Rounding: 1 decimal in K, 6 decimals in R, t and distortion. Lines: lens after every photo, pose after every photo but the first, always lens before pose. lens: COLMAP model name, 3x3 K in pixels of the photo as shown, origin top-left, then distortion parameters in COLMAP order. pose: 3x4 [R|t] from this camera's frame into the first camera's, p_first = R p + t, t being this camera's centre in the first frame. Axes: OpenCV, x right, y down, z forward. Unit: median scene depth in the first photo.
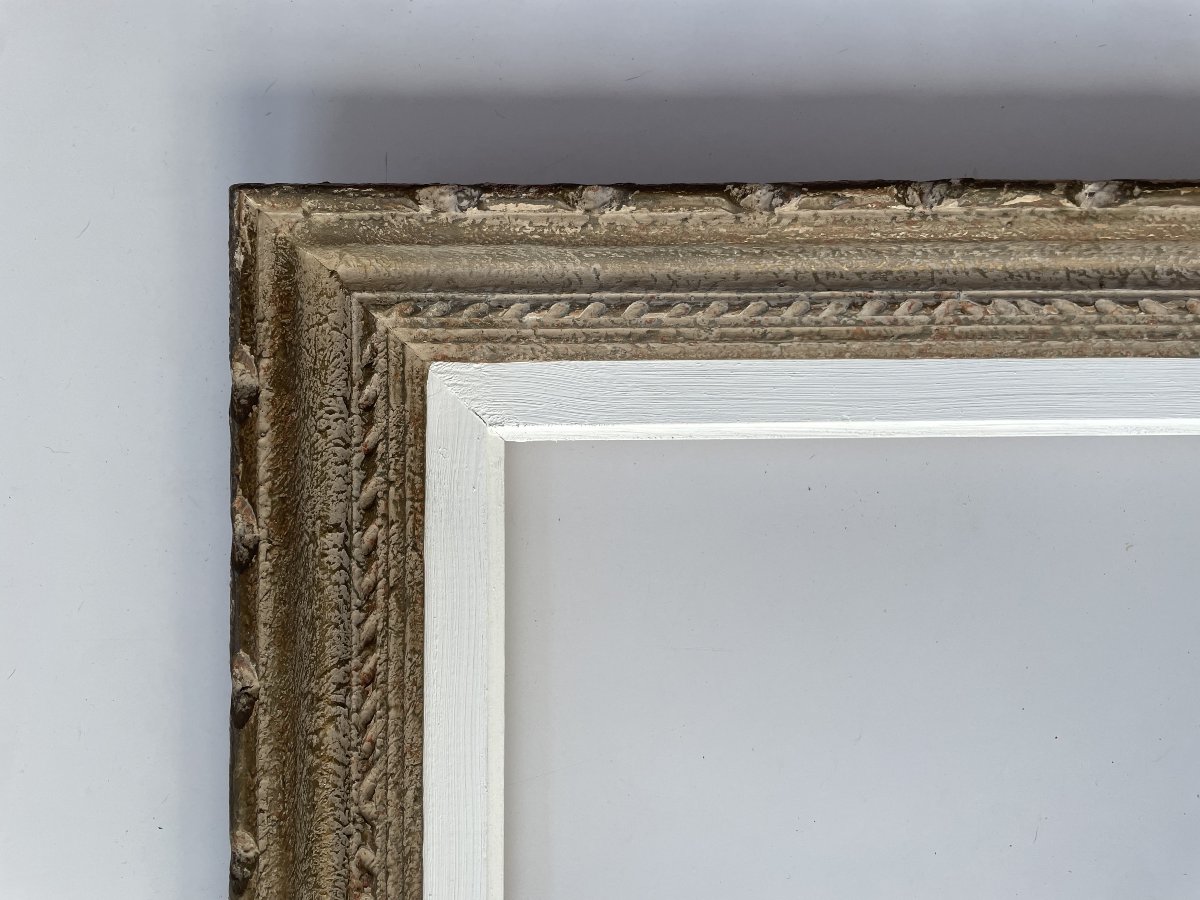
lens RADIAL K [[920.6, 0, 600.0], [0, 920.6, 450.0], [0, 0, 1]] dist [0.071387, -0.126766]
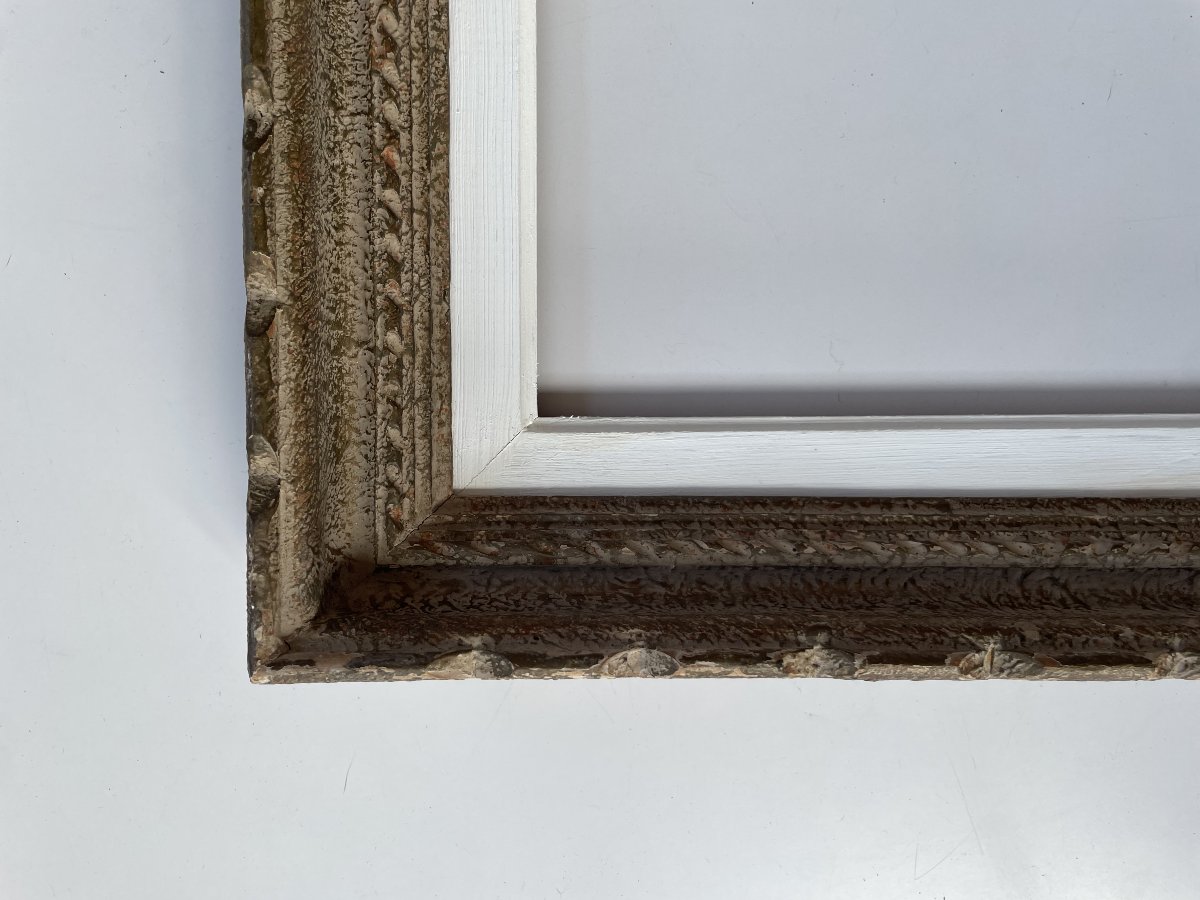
lens RADIAL K [[920.6, 0, 600.0], [0, 920.6, 450.0], [0, 0, 1]] dist [0.071387, -0.126766]
pose [[0.999997, 0.001543, 0.001858, -0.044758], [-0.001667, 0.997633, 0.068739, 0.789705], [-0.001747, -0.068742, 0.997633, 0.060591]]
